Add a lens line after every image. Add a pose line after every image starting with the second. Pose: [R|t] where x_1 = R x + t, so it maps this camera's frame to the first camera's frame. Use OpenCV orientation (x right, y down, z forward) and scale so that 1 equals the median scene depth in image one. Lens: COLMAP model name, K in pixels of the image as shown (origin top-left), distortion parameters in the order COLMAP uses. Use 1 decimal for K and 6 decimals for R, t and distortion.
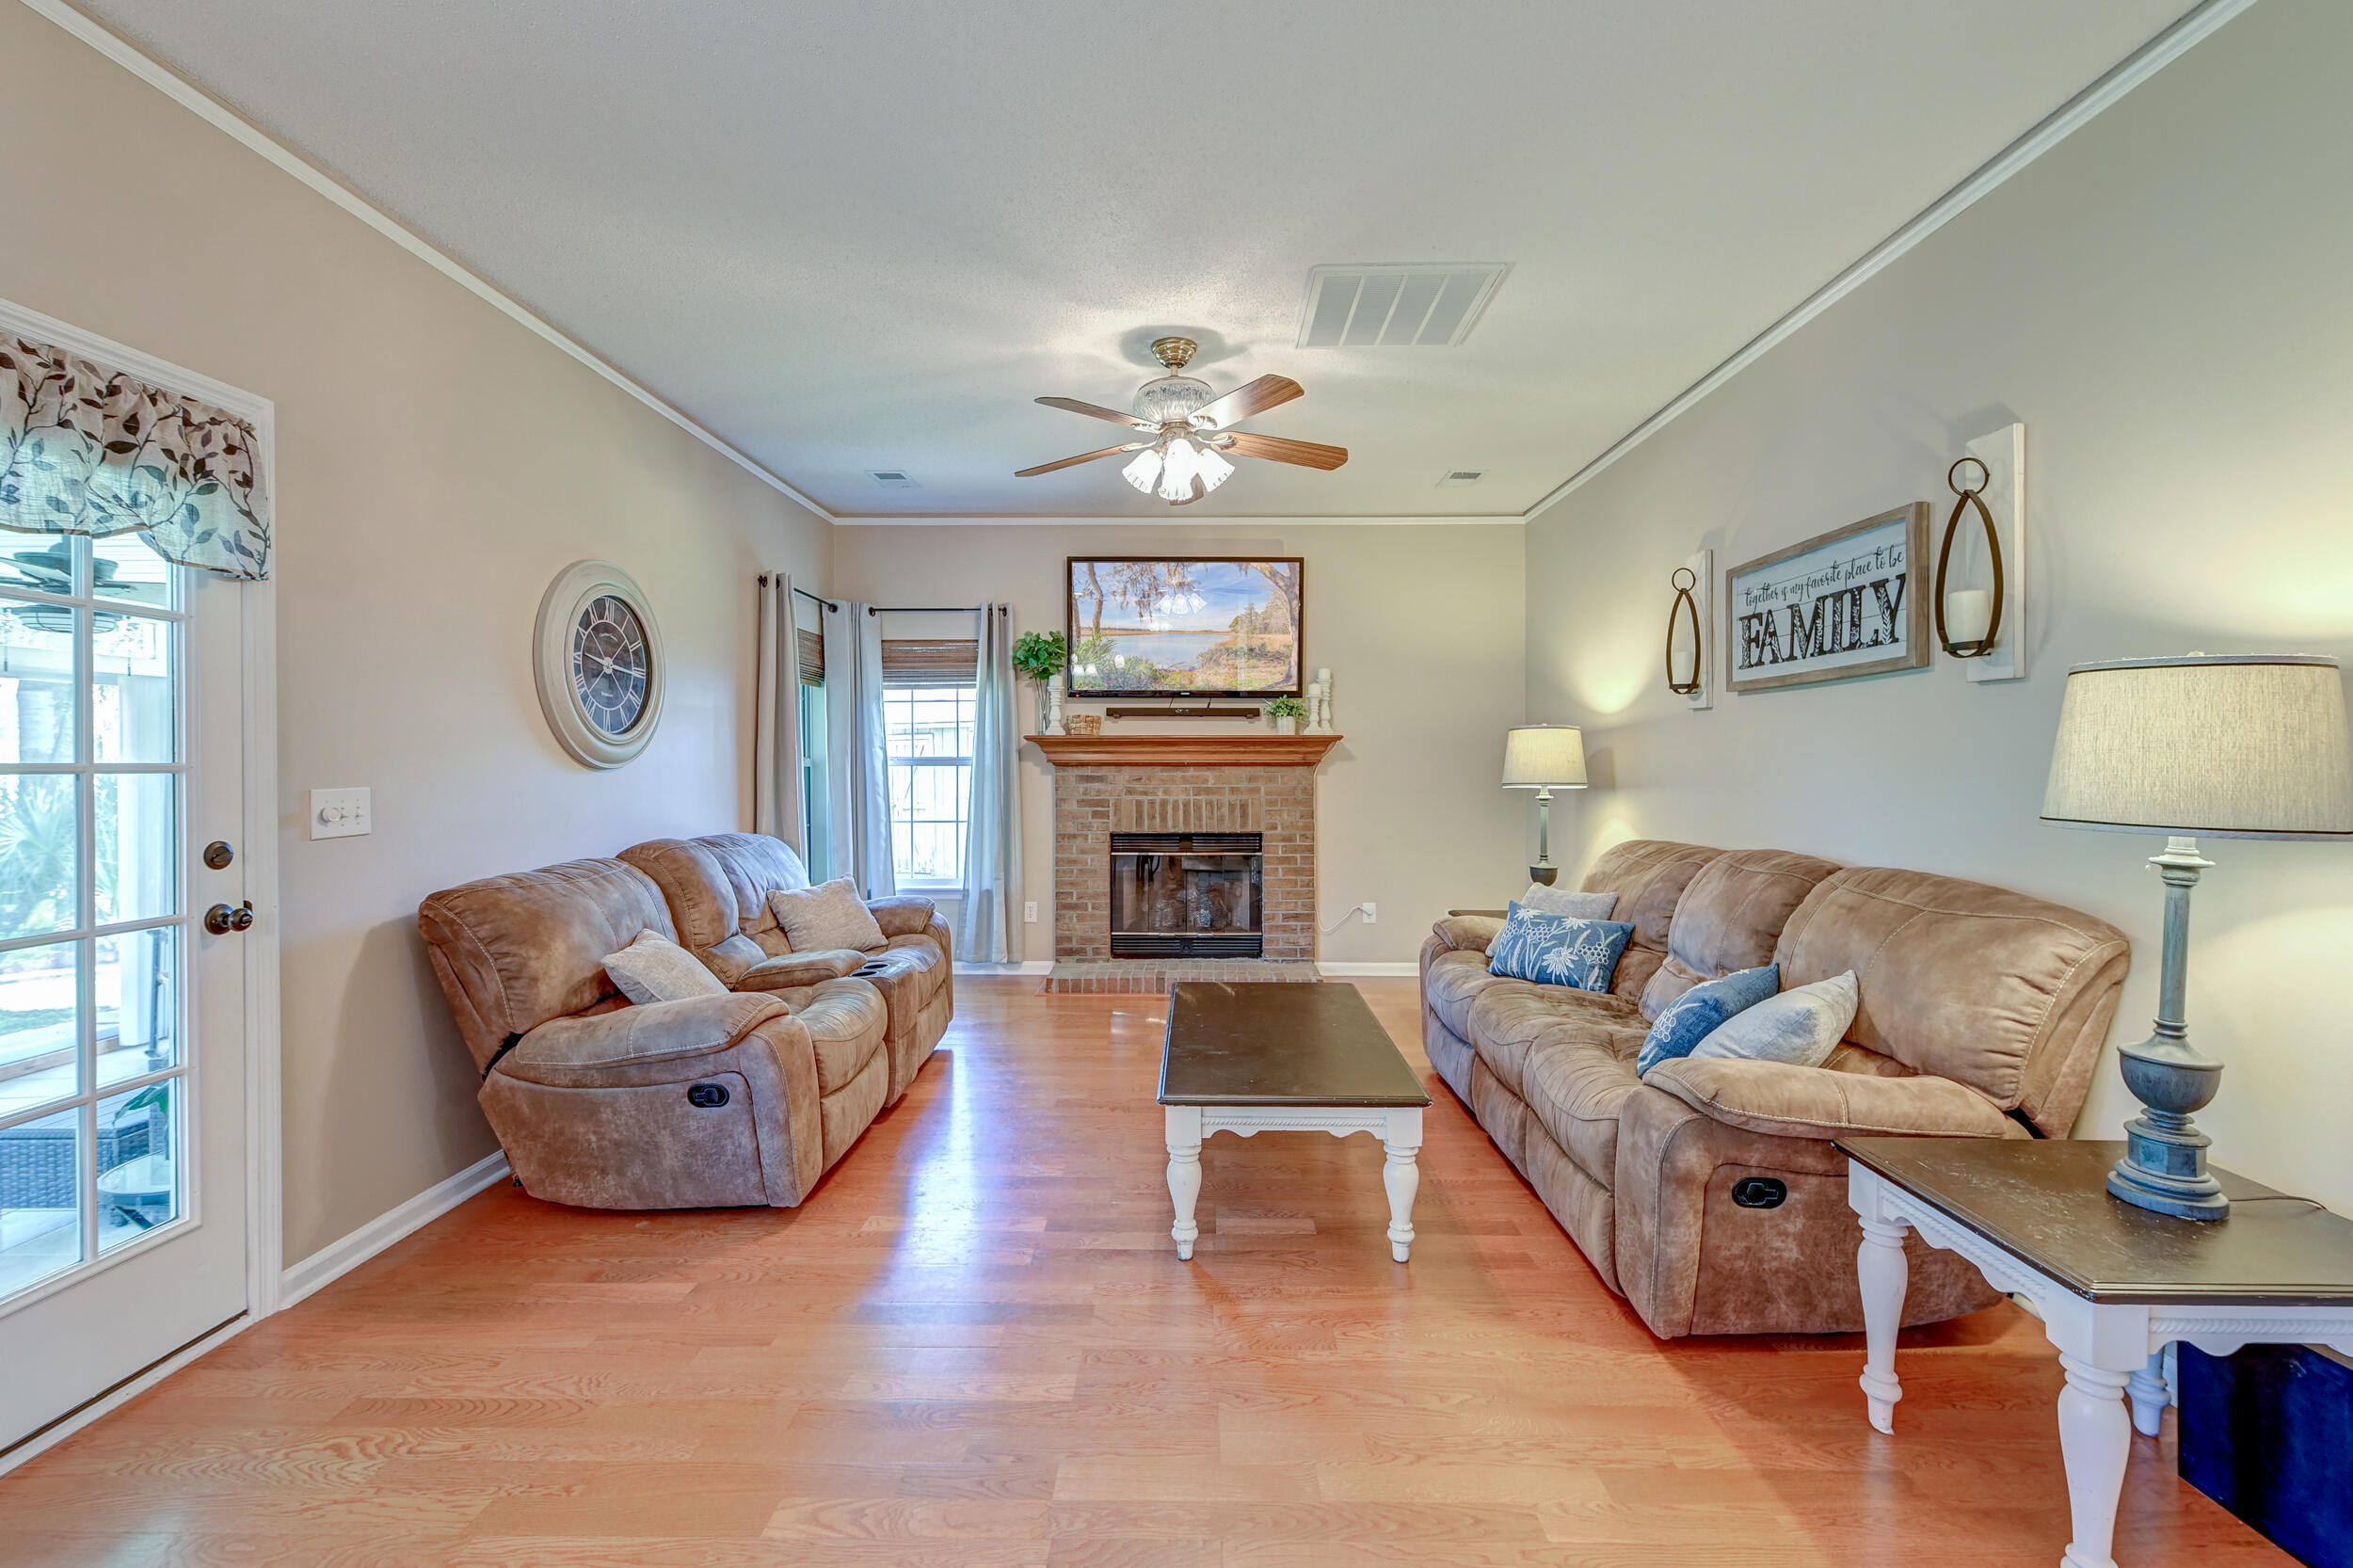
lens RADIAL K [[1001.3, 0, 1185.7], [0, 1001.3, 769.1], [0, 0, 1]] dist [0.022978, -0.011235]
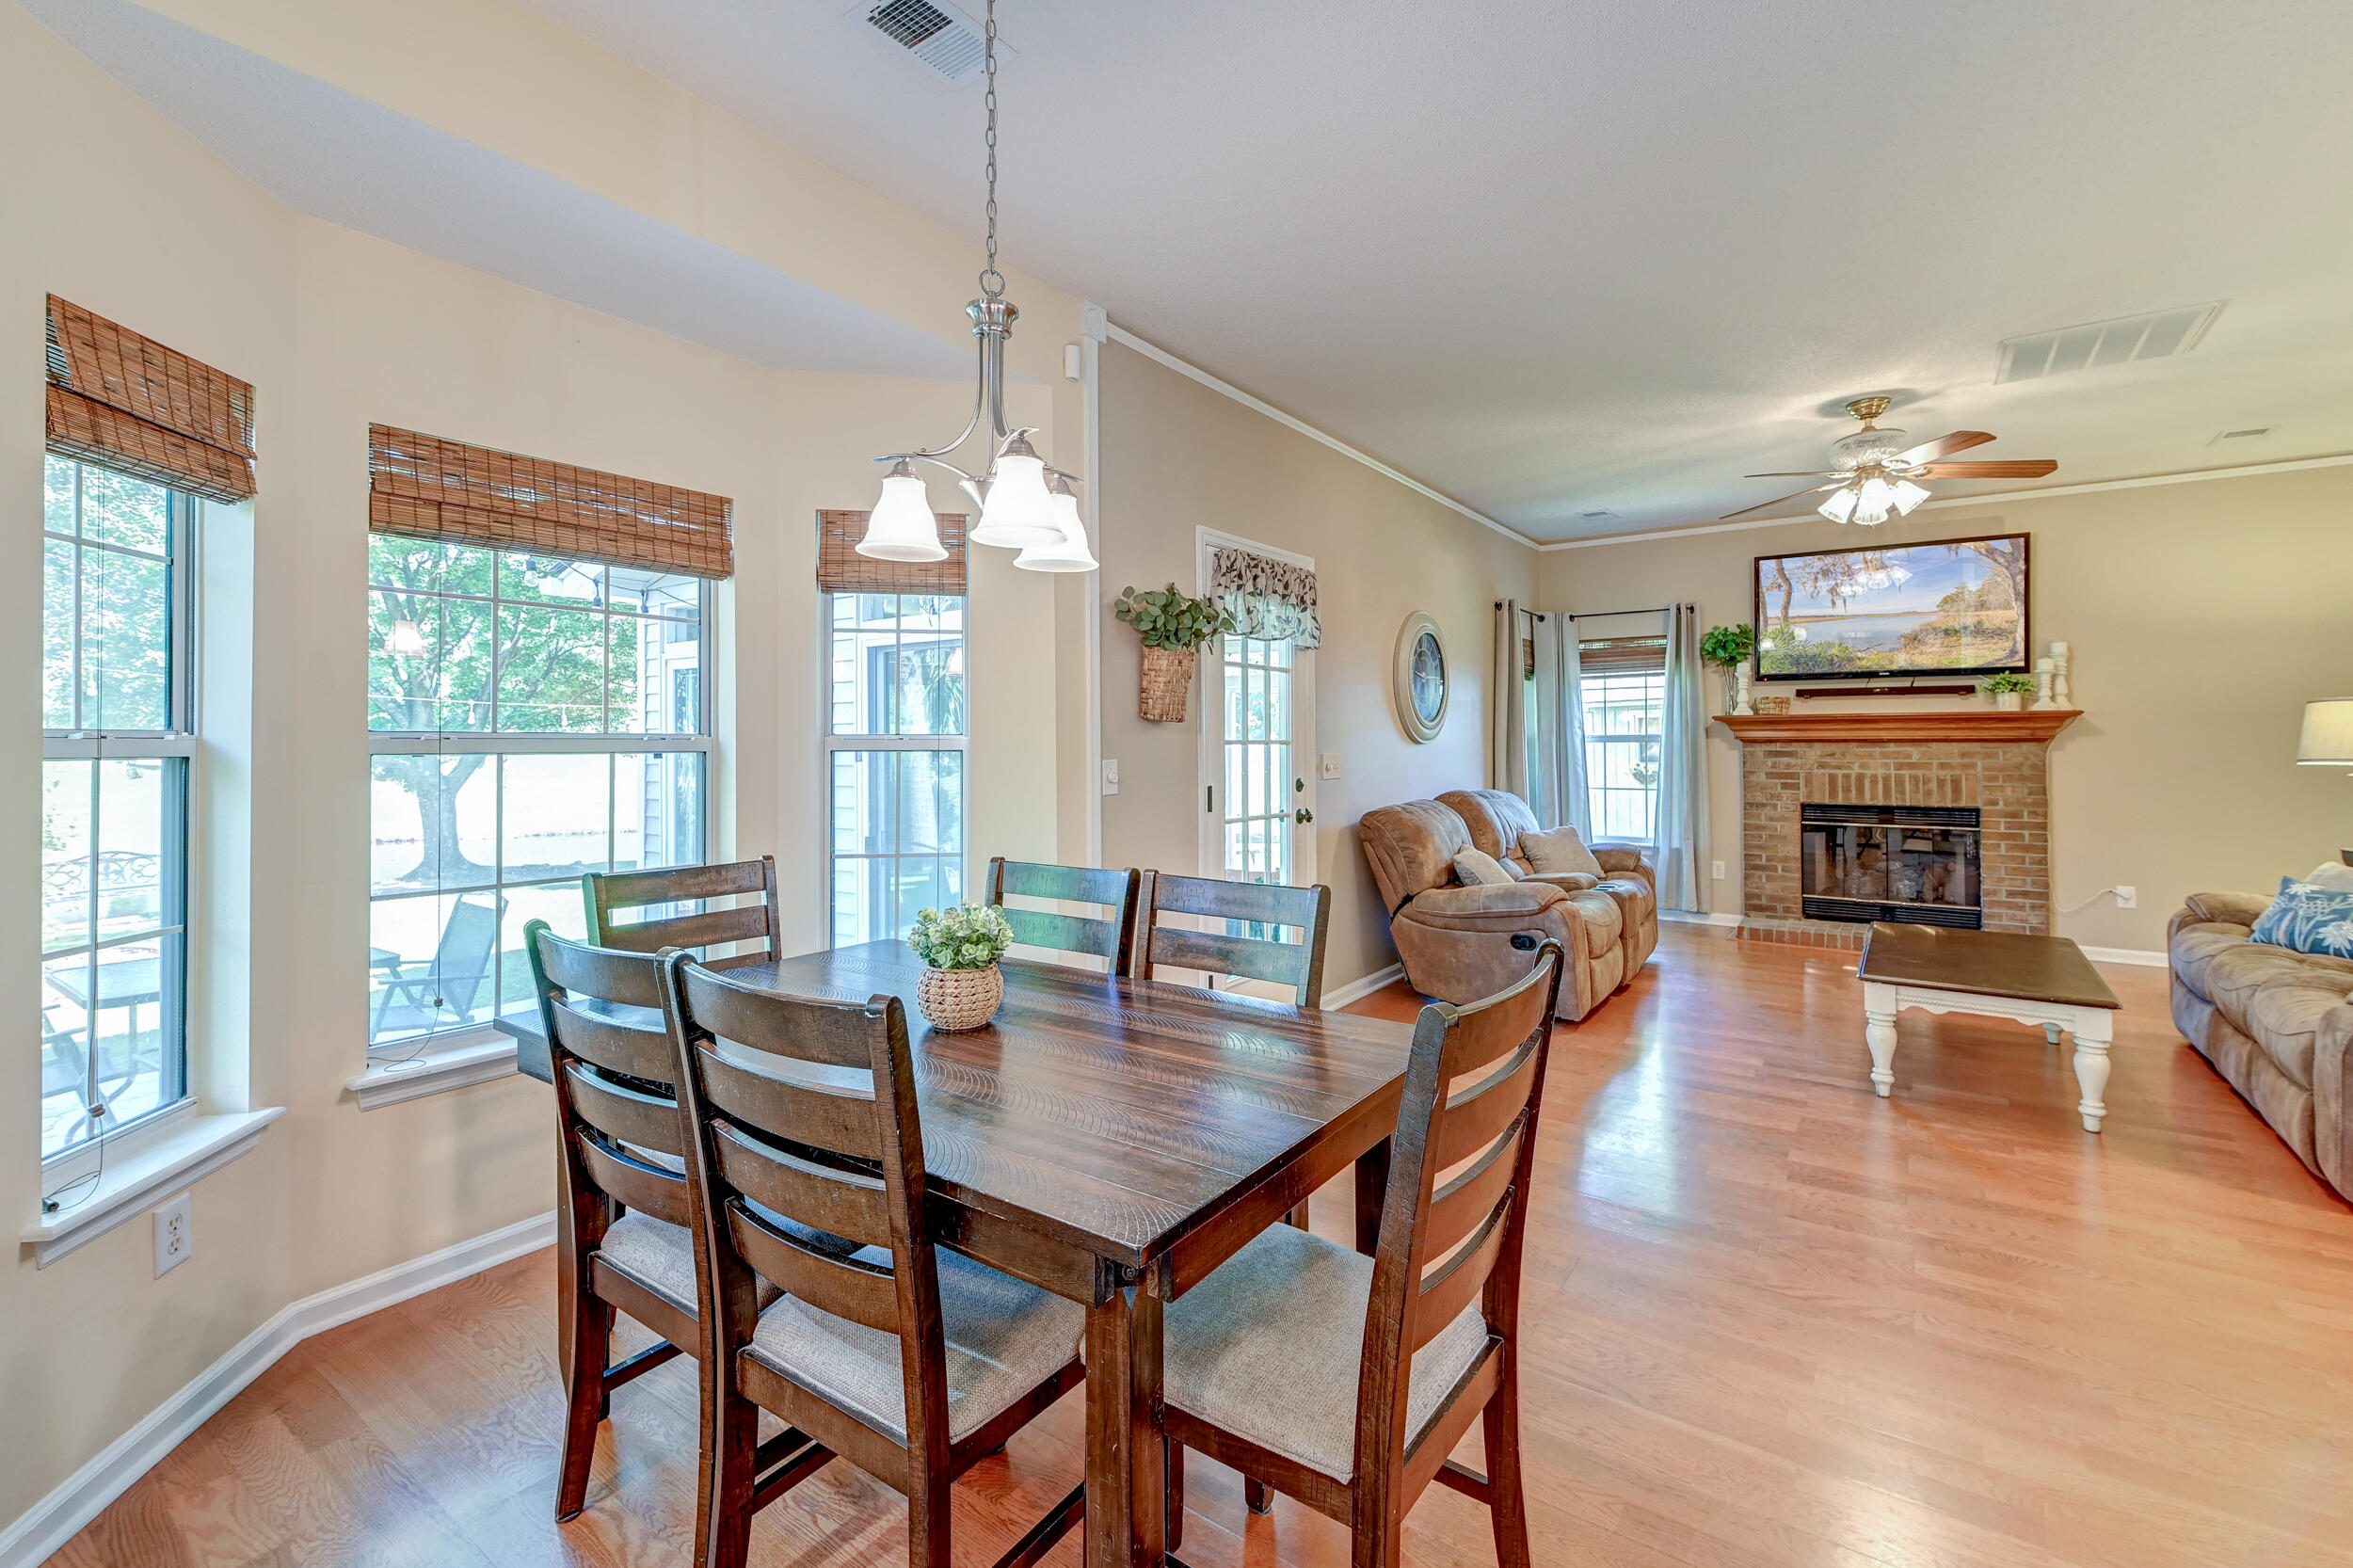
lens RADIAL K [[1017.8, 0, 1154.2], [0, 1017.8, 732.4], [0, 0, 1]] dist [0.012411, -0.007948]
pose [[0.810742, -0.007147, -0.585360, 0.007016], [-0.001372, 0.999900, -0.014108, 0.003495], [0.585402, 0.012242, 0.810651, -0.386032]]
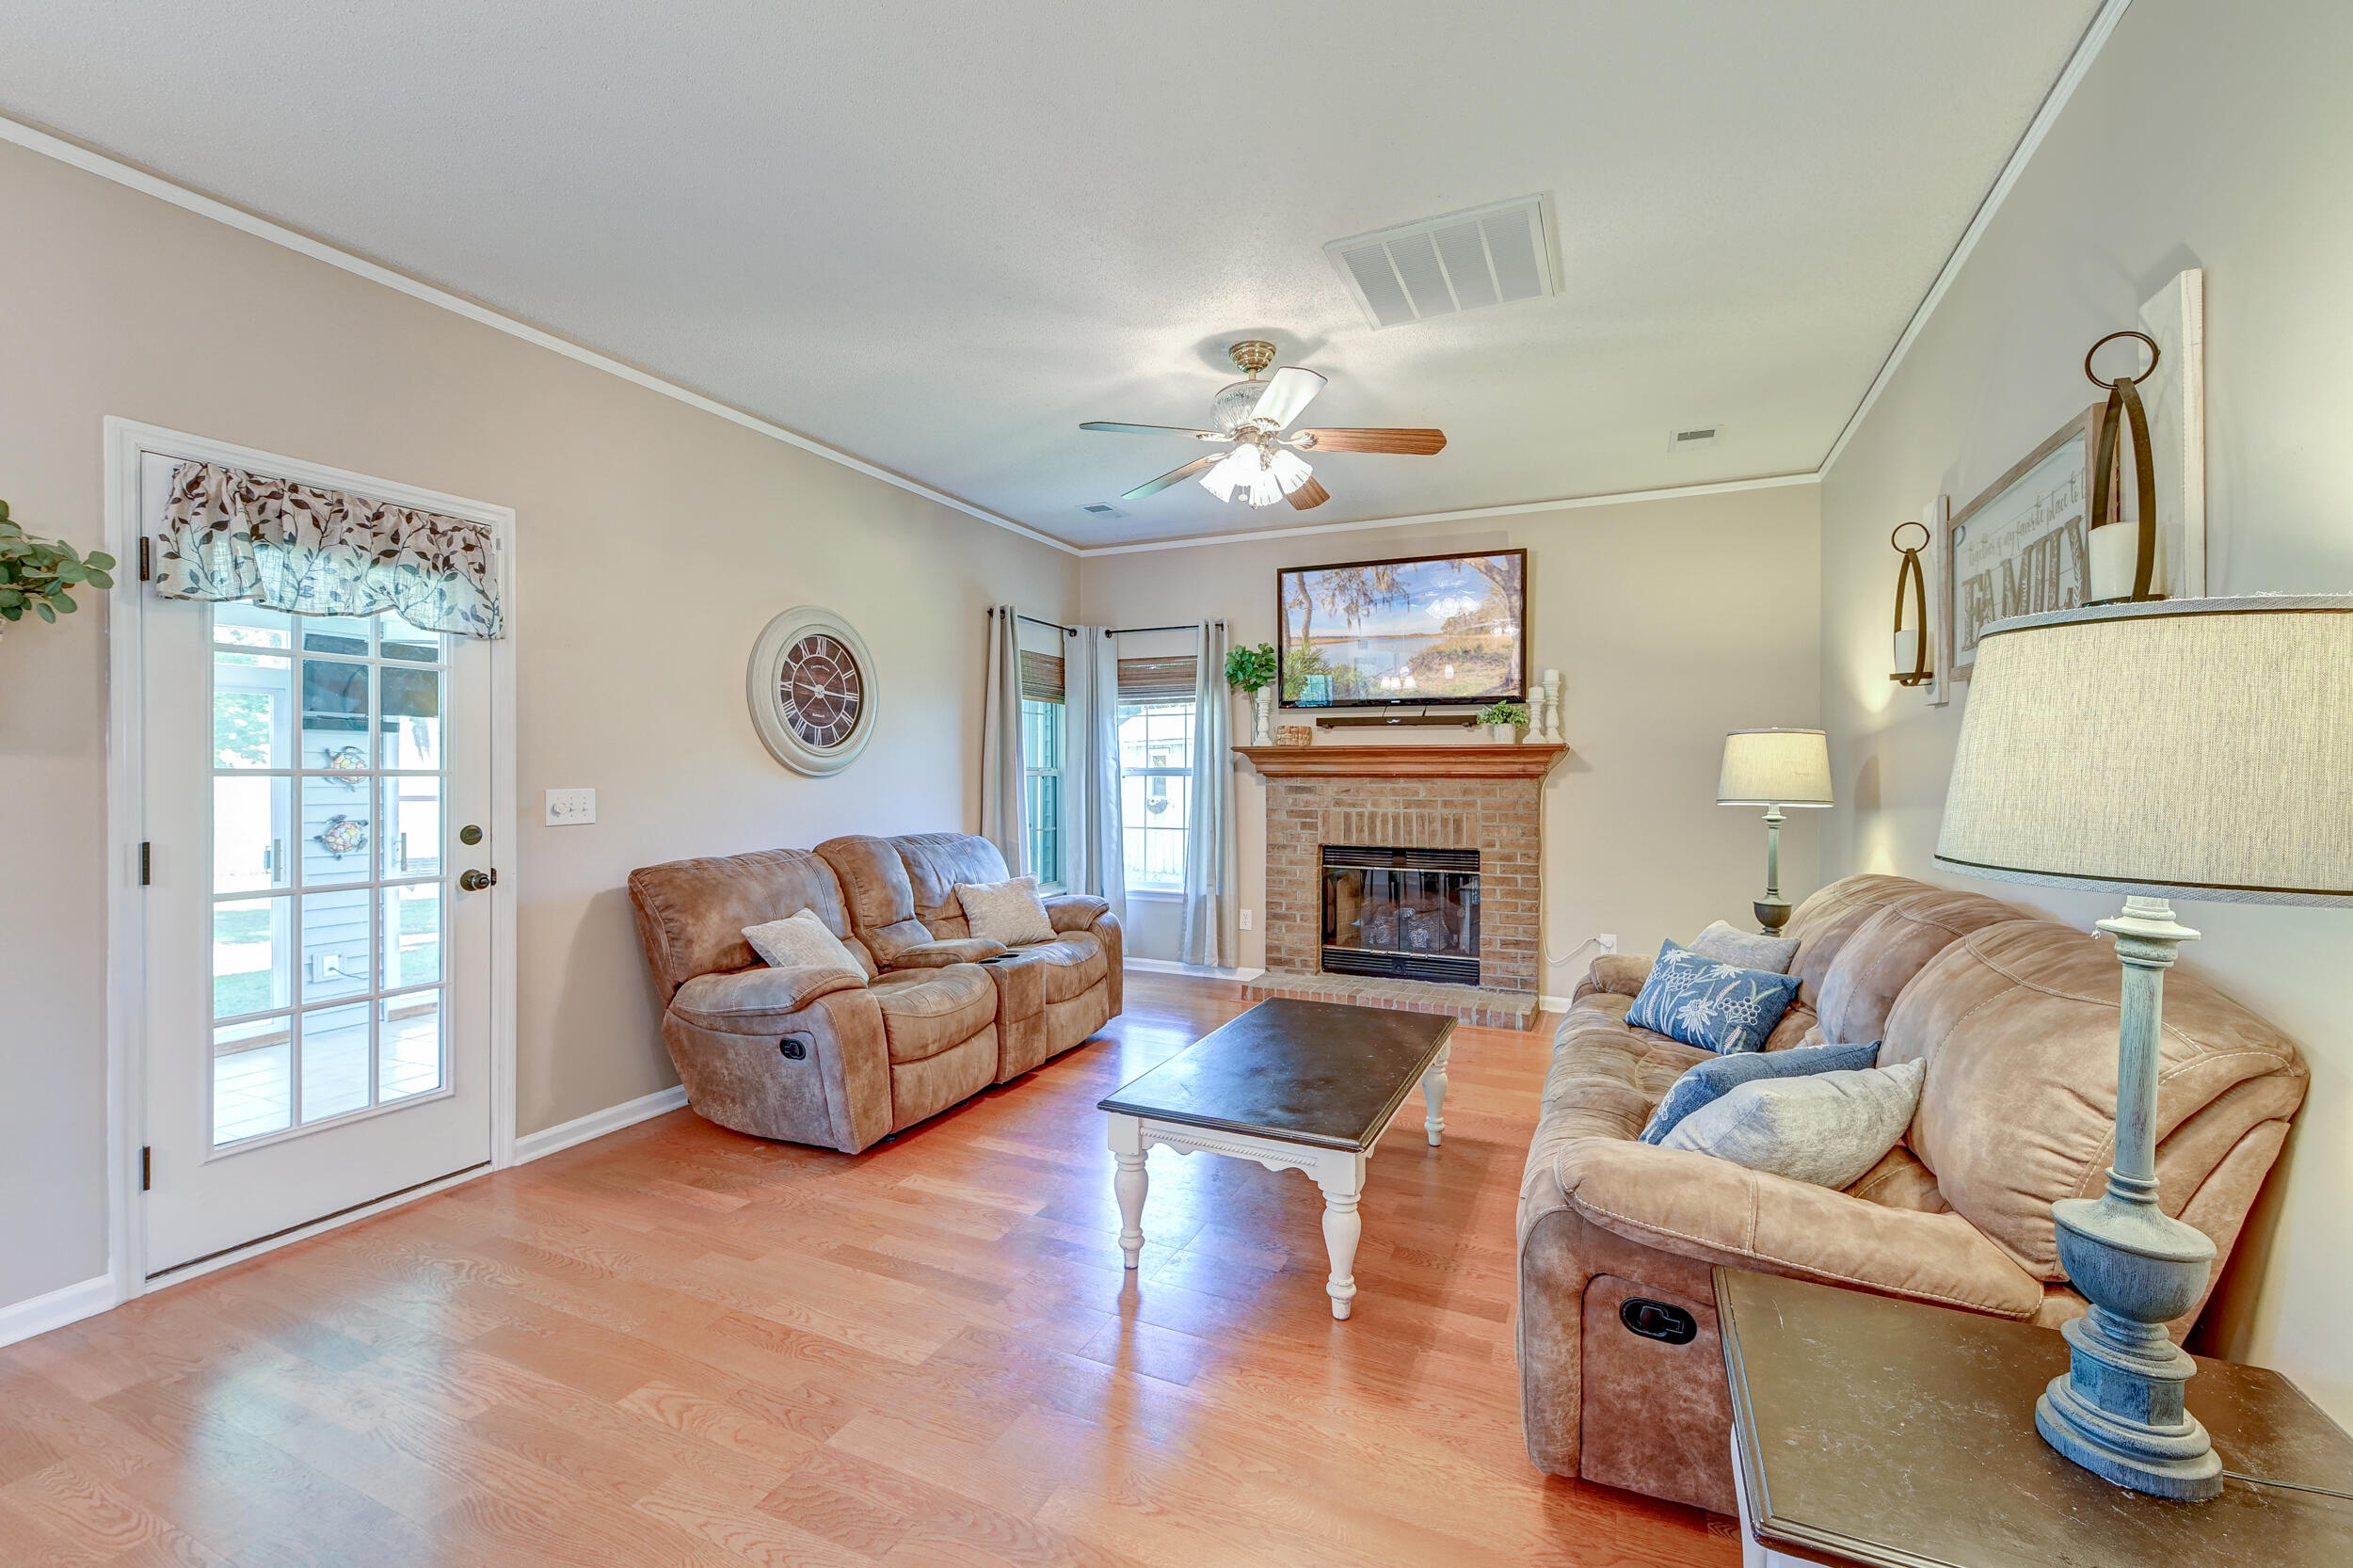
lens RADIAL K [[993.1, 0, 1175.8], [0, 993.1, 777.2], [0, 0, 1]] dist [0.011855, -0.000470]
pose [[0.912987, 0.005456, -0.407952, 0.232286], [-0.006981, 0.999973, -0.002251, 0.000401], [0.407929, 0.004903, 0.913000, 0.057892]]
